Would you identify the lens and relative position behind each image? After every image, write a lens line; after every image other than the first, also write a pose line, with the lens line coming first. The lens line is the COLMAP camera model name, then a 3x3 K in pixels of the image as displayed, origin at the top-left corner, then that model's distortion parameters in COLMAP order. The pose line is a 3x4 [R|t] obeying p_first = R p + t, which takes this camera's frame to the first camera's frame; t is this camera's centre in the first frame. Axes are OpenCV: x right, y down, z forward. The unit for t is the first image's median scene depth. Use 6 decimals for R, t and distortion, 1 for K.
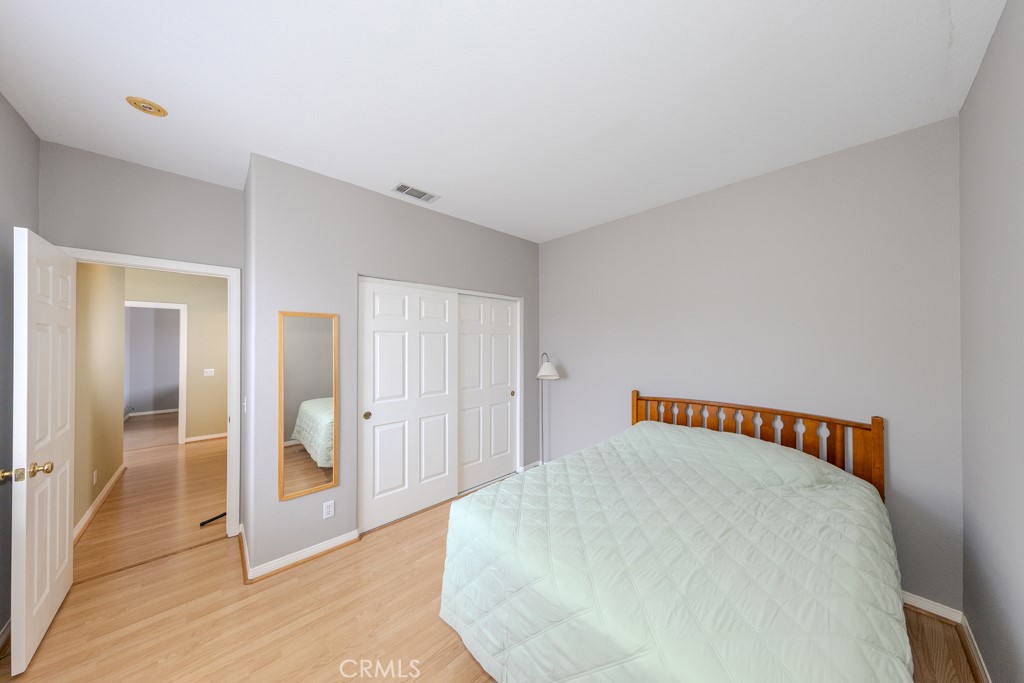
lens RADIAL K [[323.3, 0, 517.1], [0, 323.3, 343.1], [0, 0, 1]] dist [0.003896, -0.000010]
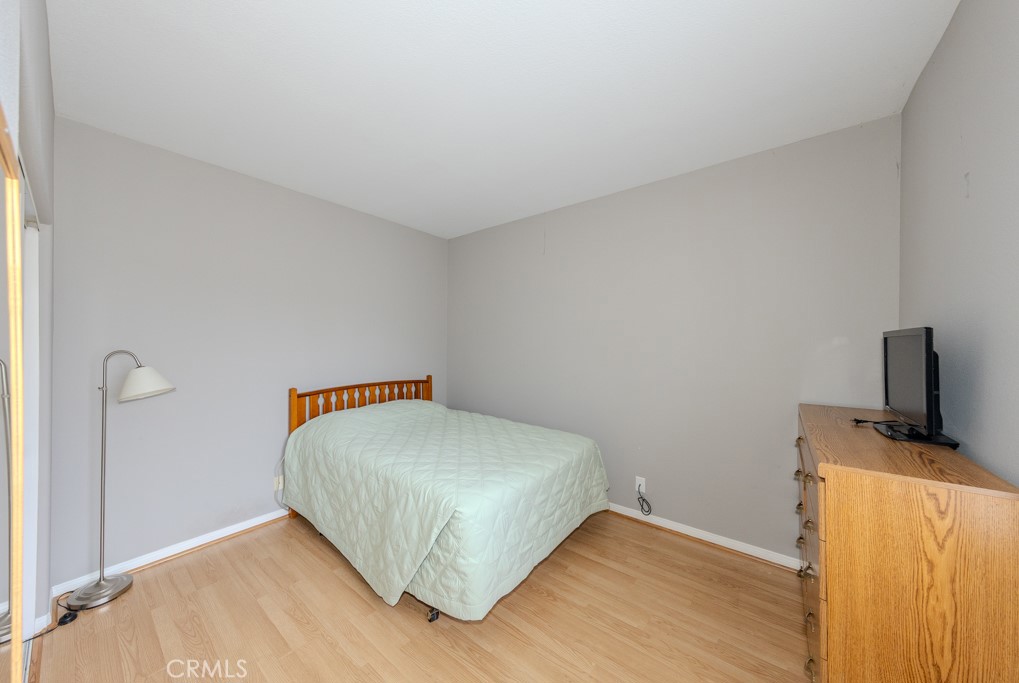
lens RADIAL K [[321.7, 0, 514.5], [0, 321.7, 343.1], [0, 0, 1]] dist [0.003896, -0.000010]
pose [[-0.175720, -0.014179, 0.984338, -0.830512], [-0.019545, 0.999749, 0.010912, 0.000503], [-0.984246, -0.017322, -0.175953, 0.754522]]
